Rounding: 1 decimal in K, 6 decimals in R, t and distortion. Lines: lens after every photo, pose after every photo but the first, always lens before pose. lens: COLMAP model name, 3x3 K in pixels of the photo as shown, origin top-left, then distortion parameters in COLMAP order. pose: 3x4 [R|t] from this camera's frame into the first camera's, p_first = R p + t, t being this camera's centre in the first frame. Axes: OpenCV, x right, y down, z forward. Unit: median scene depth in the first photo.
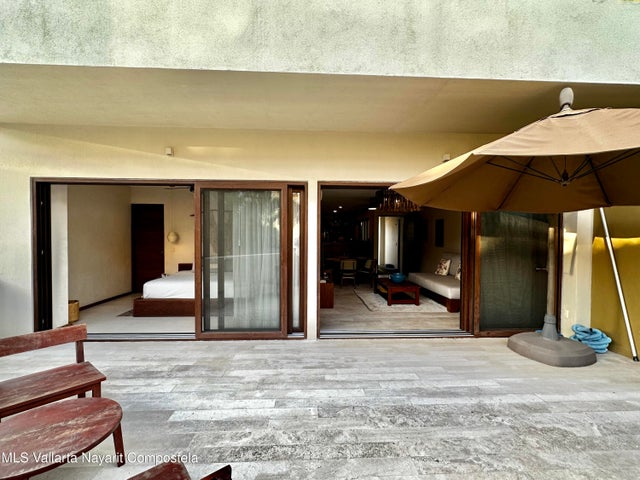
lens RADIAL K [[305.0, 0, 320.0], [0, 305.0, 240.0], [0, 0, 1]] dist [-0.000783, -0.000297]
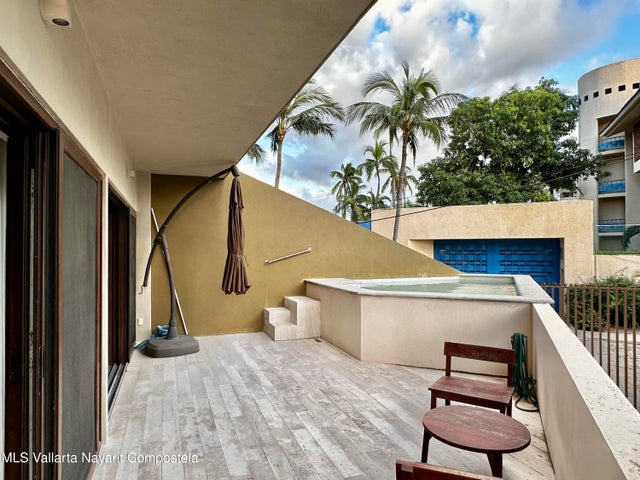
lens RADIAL K [[394.0, 0, 320.0], [0, 394.0, 240.0], [0, 0, 1]] dist [0.001254, -0.000849]
pose [[-0.303588, 0.013982, 0.952701, -1.477826], [0.014517, 0.999844, -0.010048, -0.083338], [-0.952693, 0.010780, -0.303744, 1.369251]]
